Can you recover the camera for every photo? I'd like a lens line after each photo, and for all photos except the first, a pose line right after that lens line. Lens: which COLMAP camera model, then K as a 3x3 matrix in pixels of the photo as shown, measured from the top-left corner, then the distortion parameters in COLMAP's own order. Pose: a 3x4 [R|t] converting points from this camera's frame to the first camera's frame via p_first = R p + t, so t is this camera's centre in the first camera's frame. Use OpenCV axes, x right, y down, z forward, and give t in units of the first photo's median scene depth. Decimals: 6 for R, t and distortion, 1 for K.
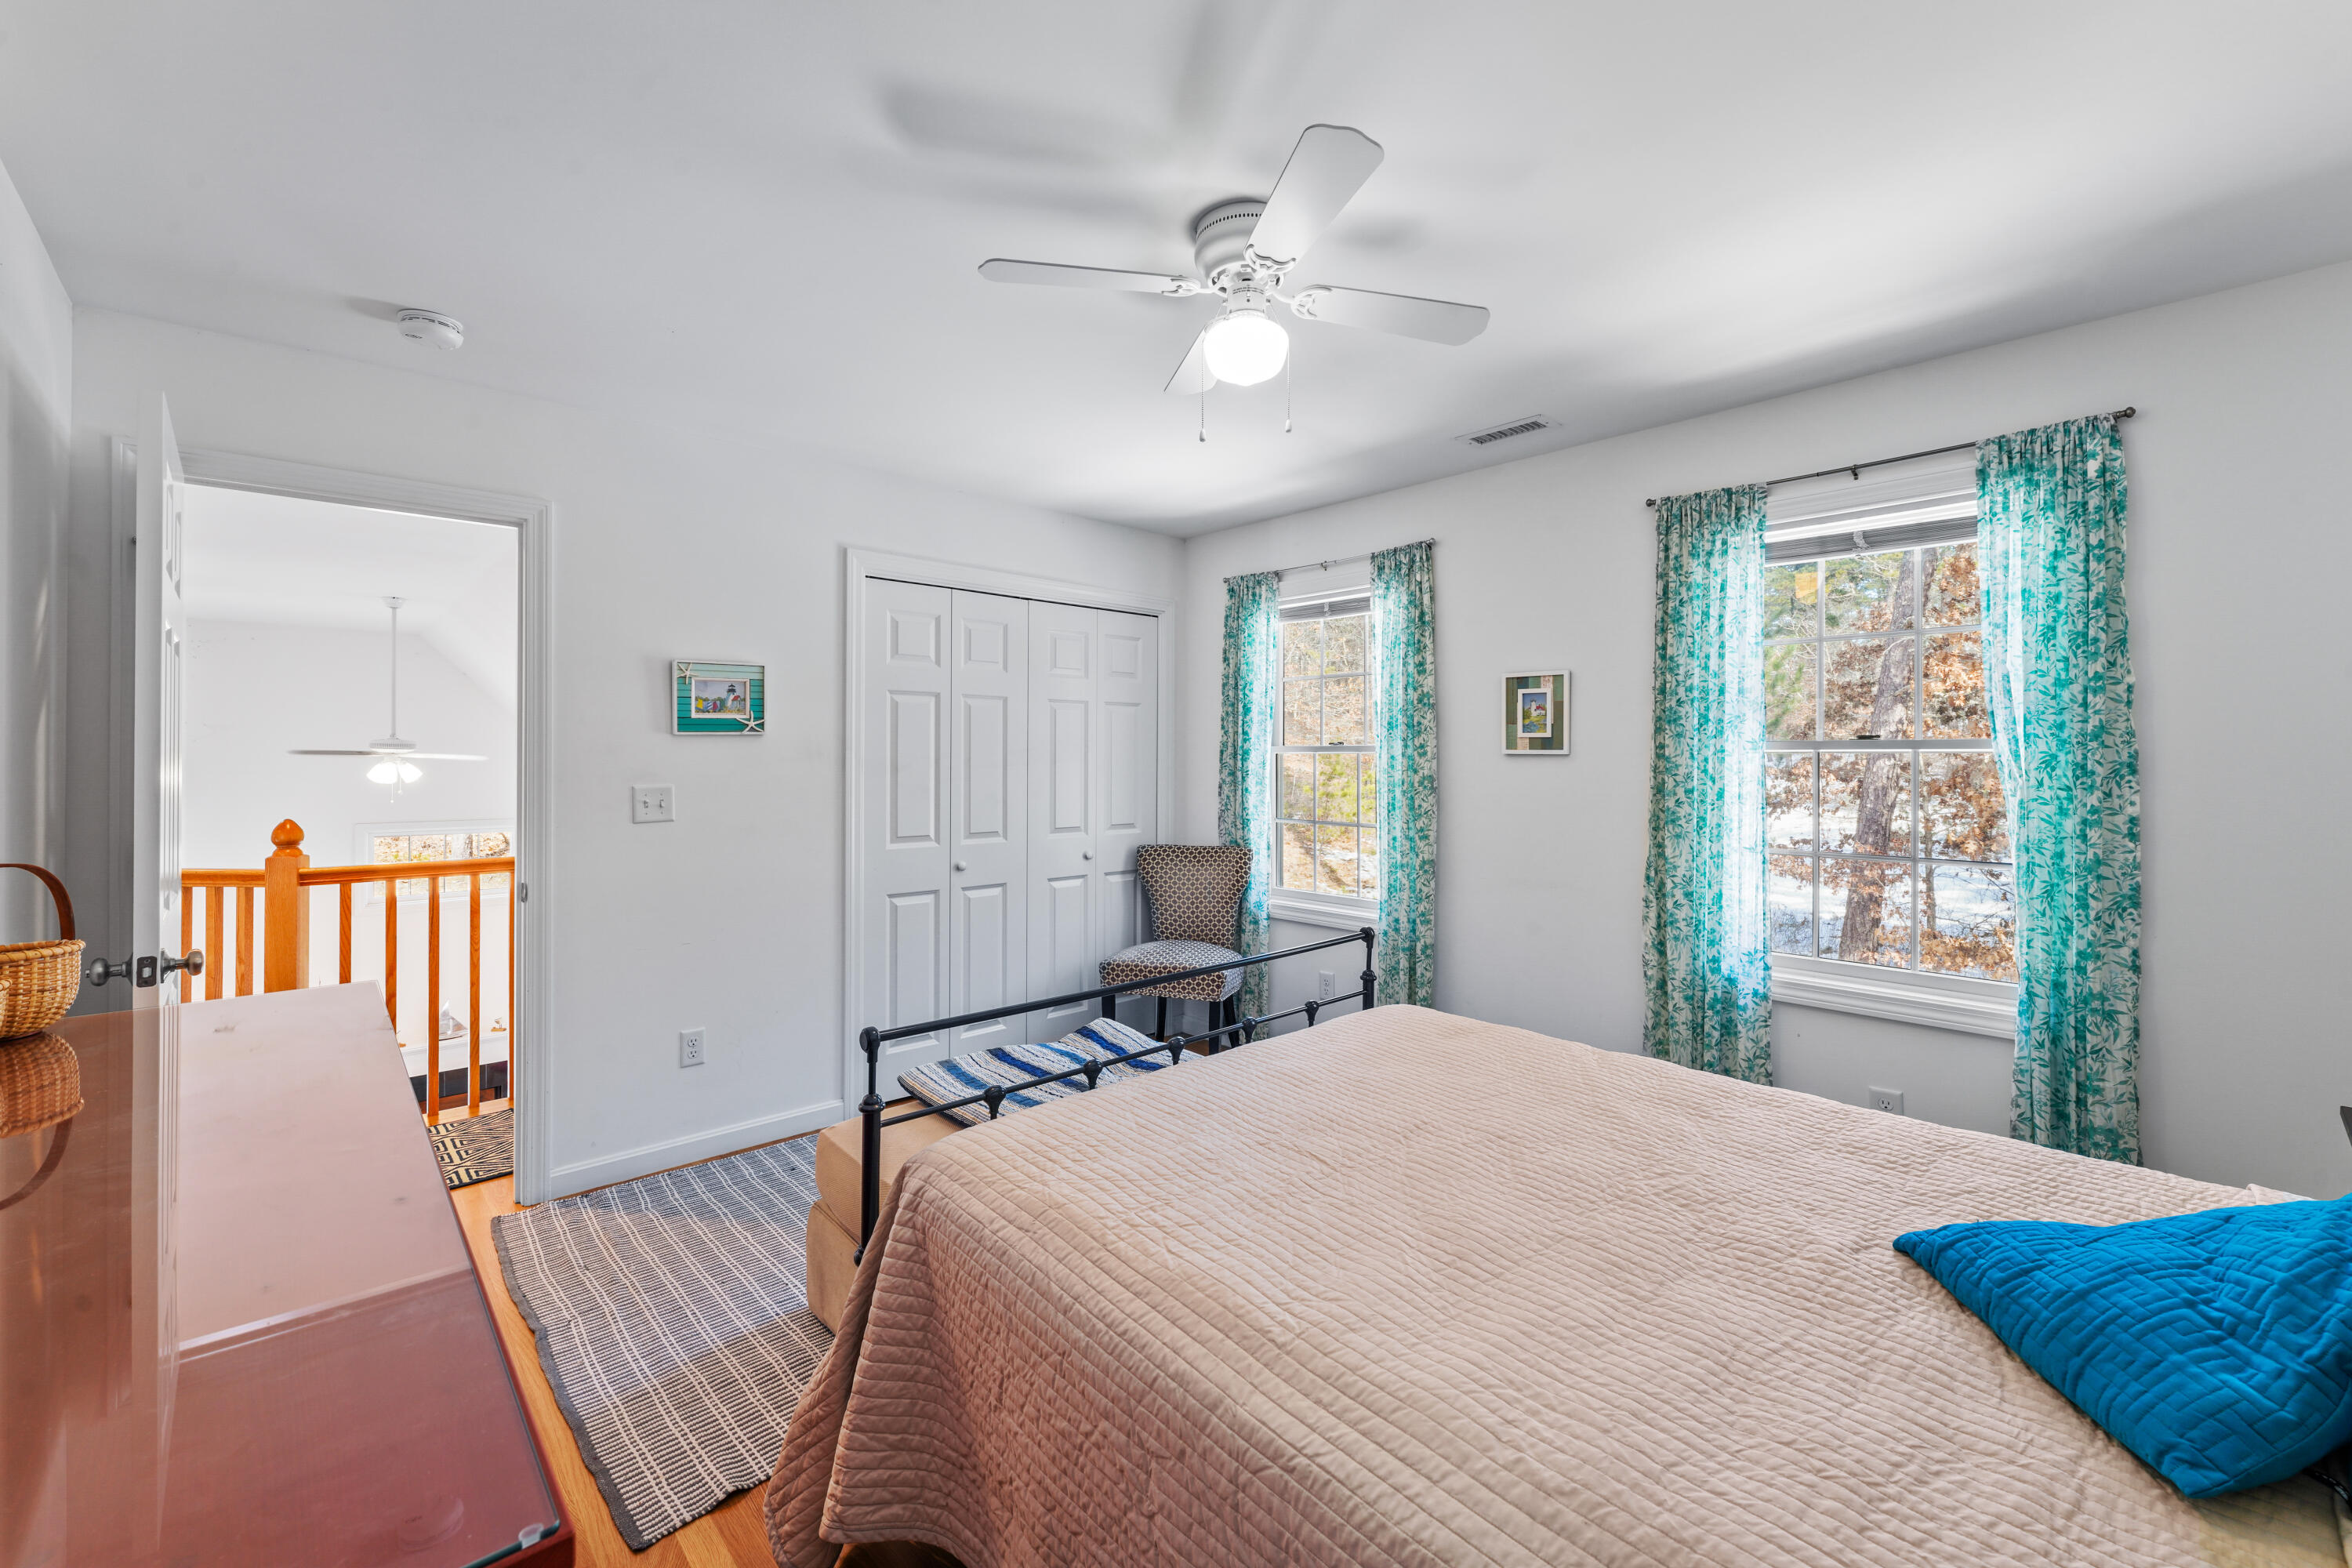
lens RADIAL K [[938.0, 0, 1168.9], [0, 938.0, 770.6], [0, 0, 1]] dist [-0.002142, 0.000238]
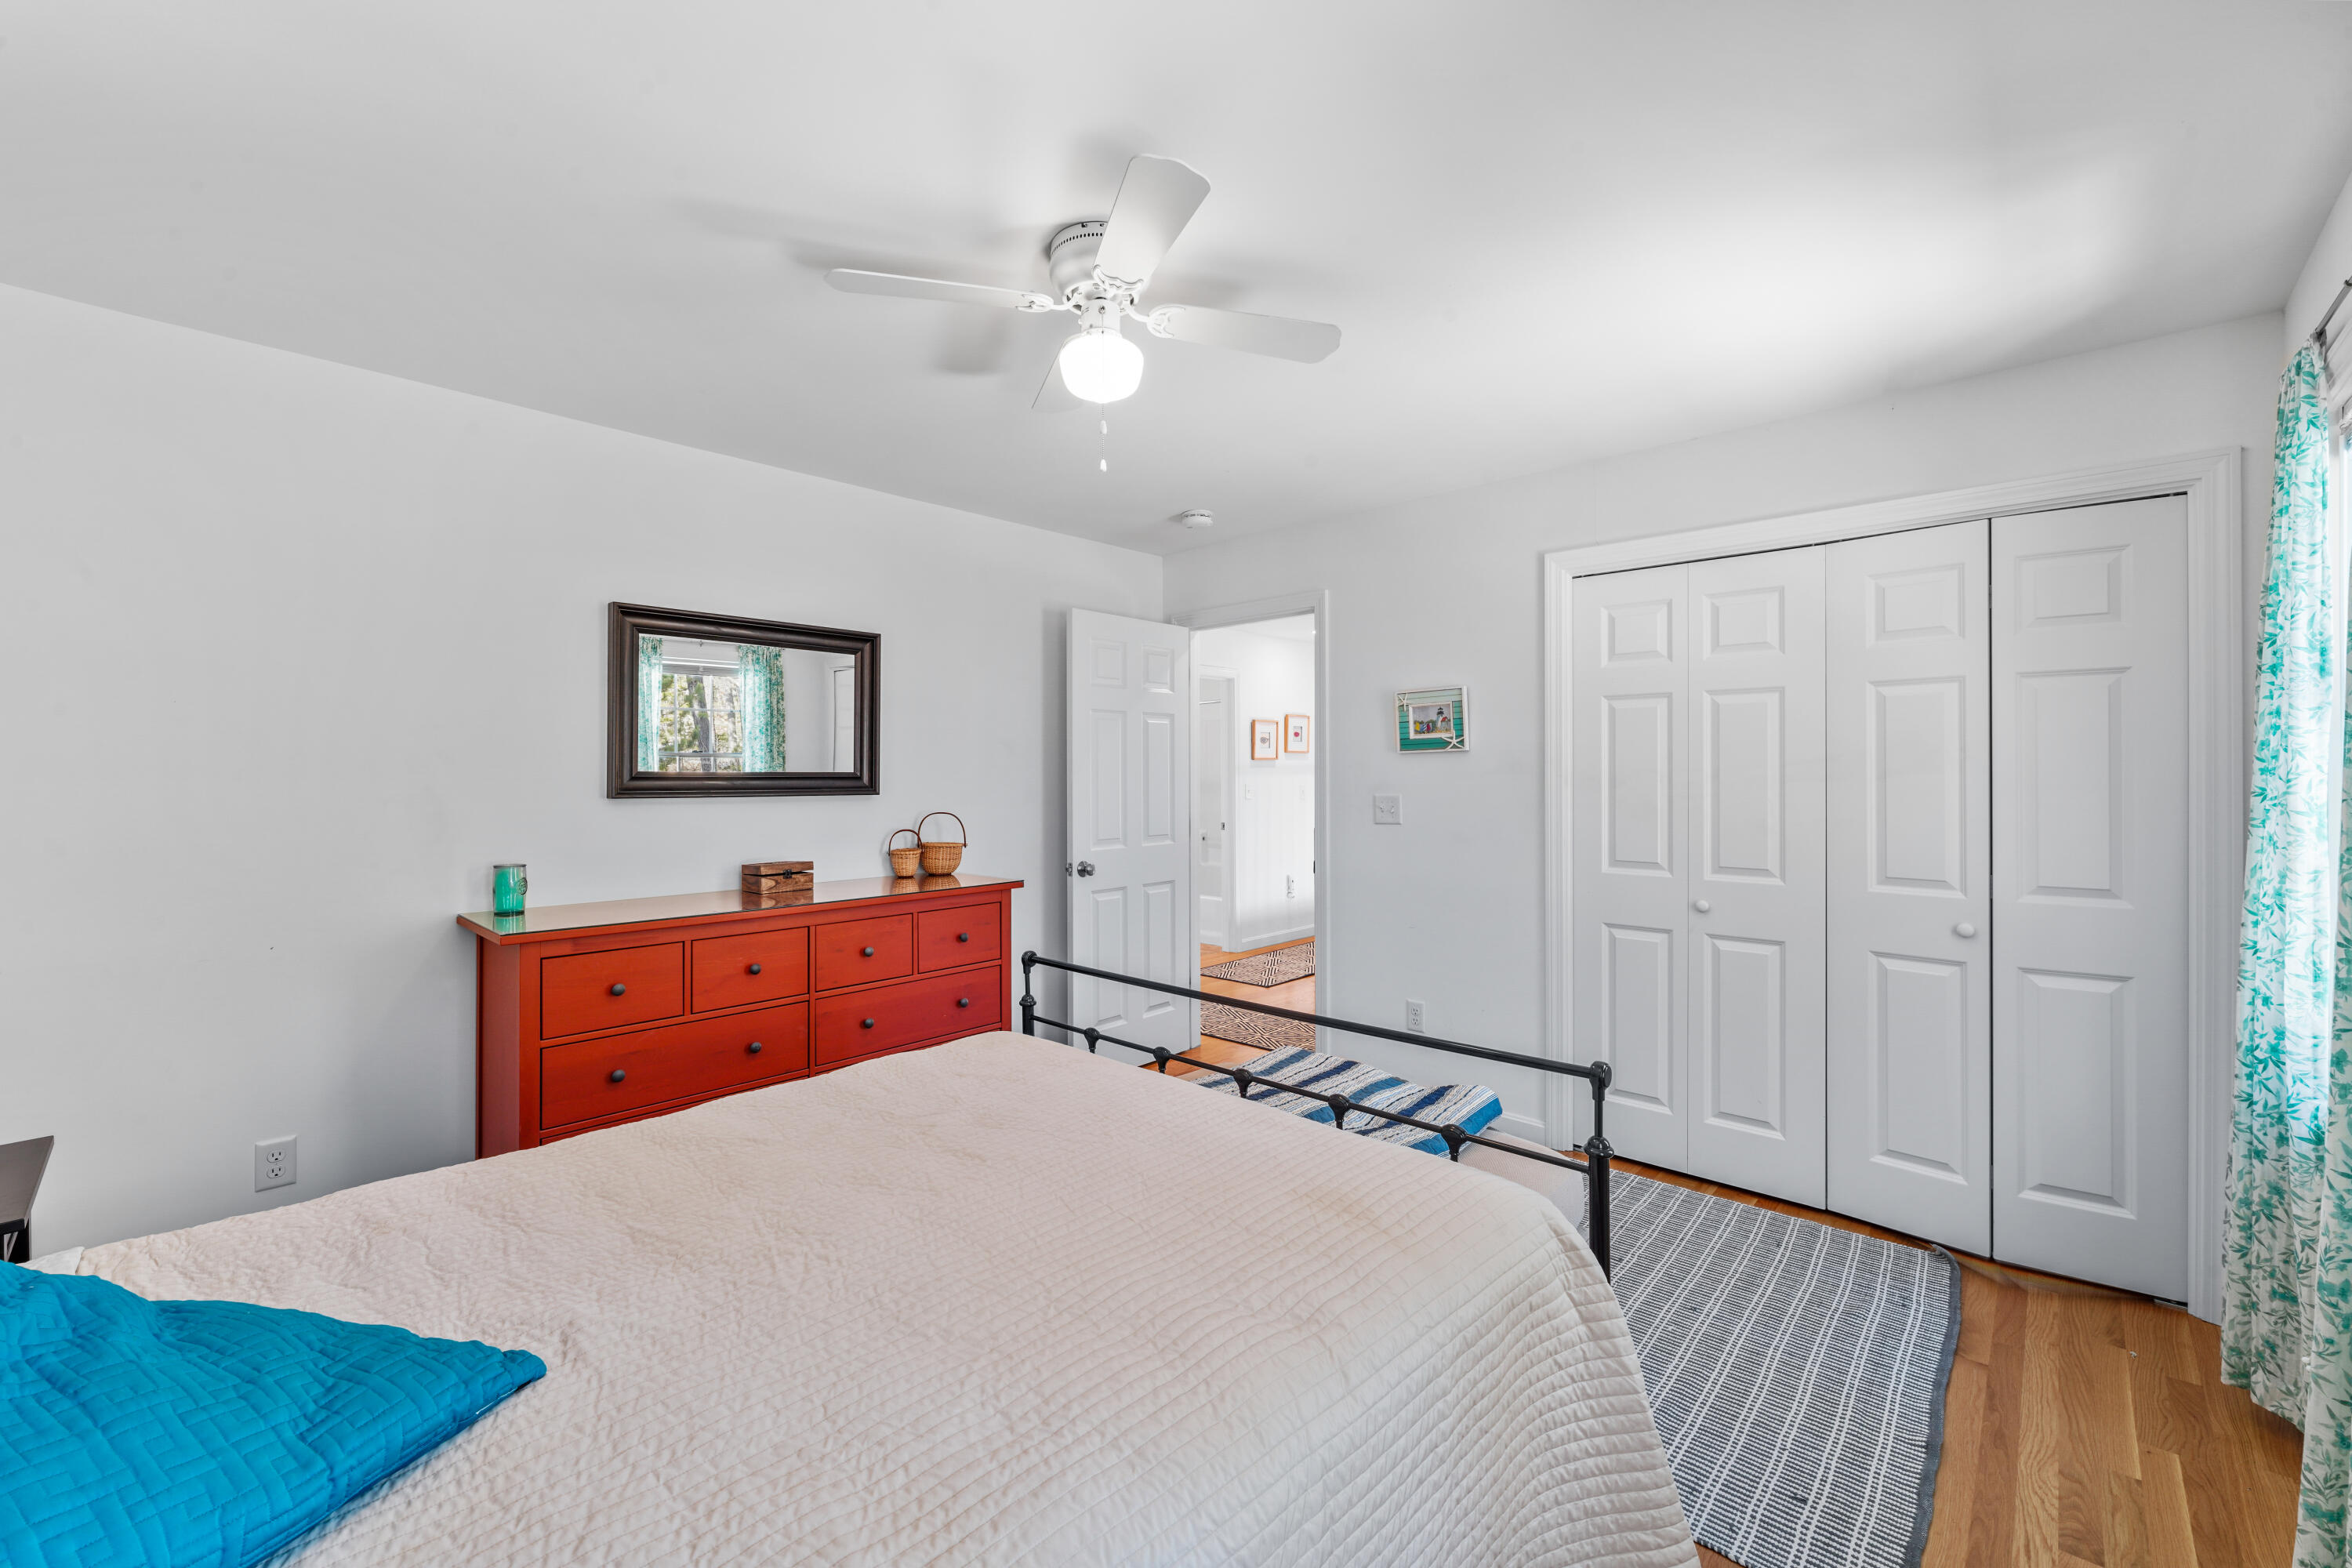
lens RADIAL K [[937.3, 0, 1176.0], [0, 937.3, 784.0], [0, 0, 1]] dist [0.002210, 0.000059]
pose [[0.098670, 0.006906, -0.995096, 0.643211], [-0.008828, 0.999943, 0.006065, -0.003407], [0.995081, 0.008186, 0.098725, 0.579505]]
